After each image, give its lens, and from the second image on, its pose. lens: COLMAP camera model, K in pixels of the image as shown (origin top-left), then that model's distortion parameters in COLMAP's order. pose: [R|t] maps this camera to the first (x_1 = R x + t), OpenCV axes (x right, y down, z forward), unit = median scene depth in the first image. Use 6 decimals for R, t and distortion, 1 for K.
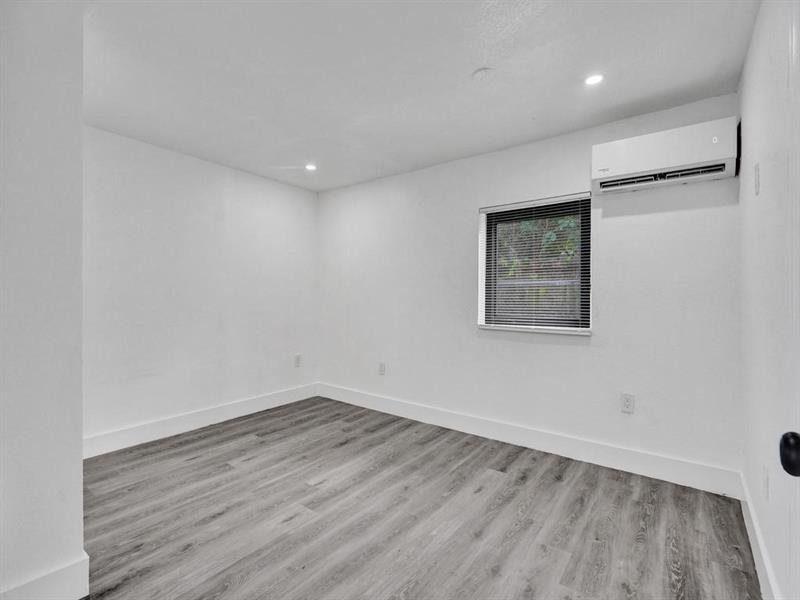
lens RADIAL K [[368.5, 0, 400.0], [0, 368.5, 300.0], [0, 0, 1]] dist [-0.000447, 0.000580]
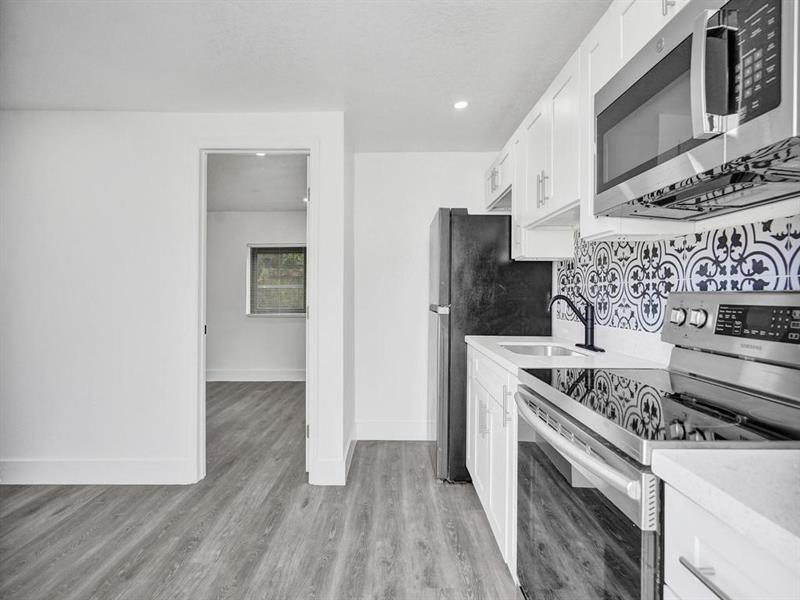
lens RADIAL K [[396.5, 0, 400.0], [0, 396.5, 300.0], [0, 0, 1]] dist [-0.066960, -0.000053]
pose [[0.798085, -0.015098, 0.602356, -0.396129], [0.009393, 0.999876, 0.012618, -0.016158], [-0.602472, -0.004412, 0.798128, -1.093118]]
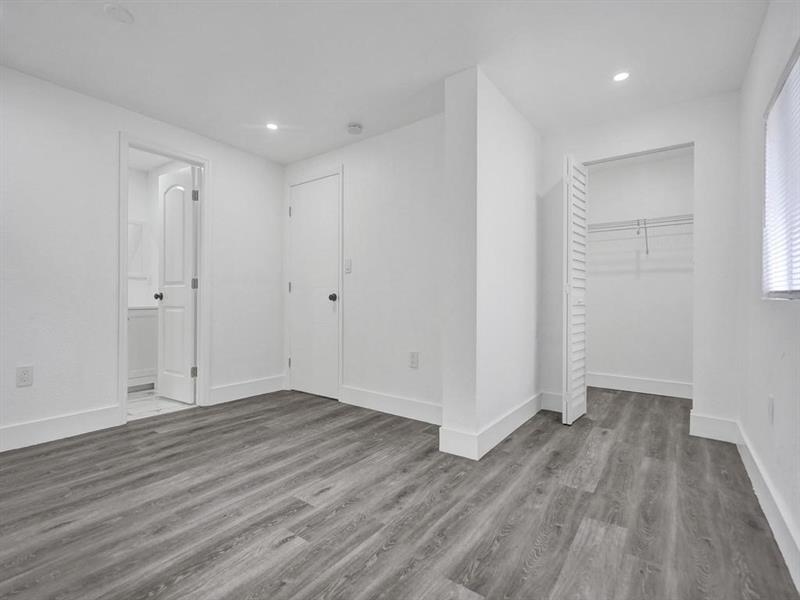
lens RADIAL K [[380.4, 0, 395.1], [0, 380.4, 303.9], [0, 0, 1]] dist [-0.013395, 0.001412]
pose [[-0.999936, -0.009615, 0.005994, -0.390983], [-0.009489, 0.999739, 0.020766, 0.073297], [-0.006192, 0.020708, -0.999766, 1.583502]]
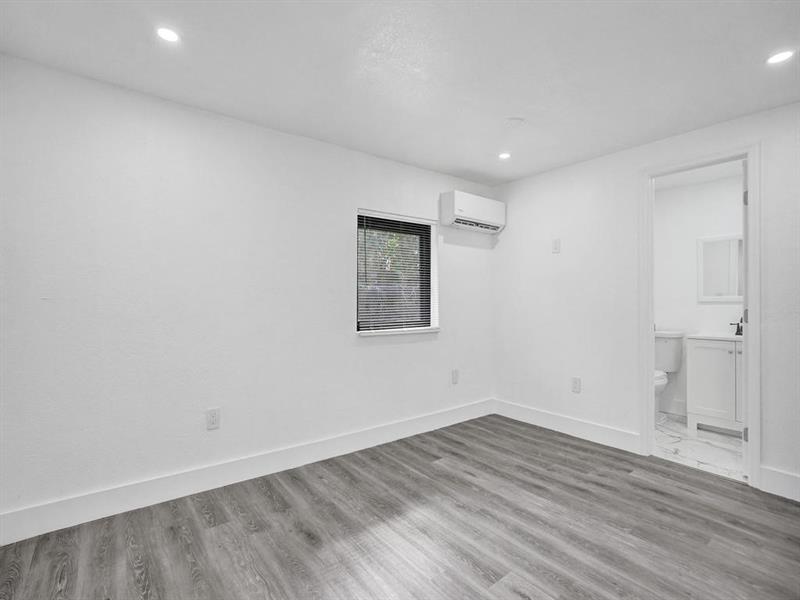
lens RADIAL K [[380.4, 0, 395.1], [0, 380.4, 303.9], [0, 0, 1]] dist [-0.013395, 0.001412]
pose [[0.288474, -0.010470, 0.957430, -0.896372], [0.012509, 0.999896, 0.007165, -0.013993], [-0.957406, 0.009910, 0.288575, 0.825659]]
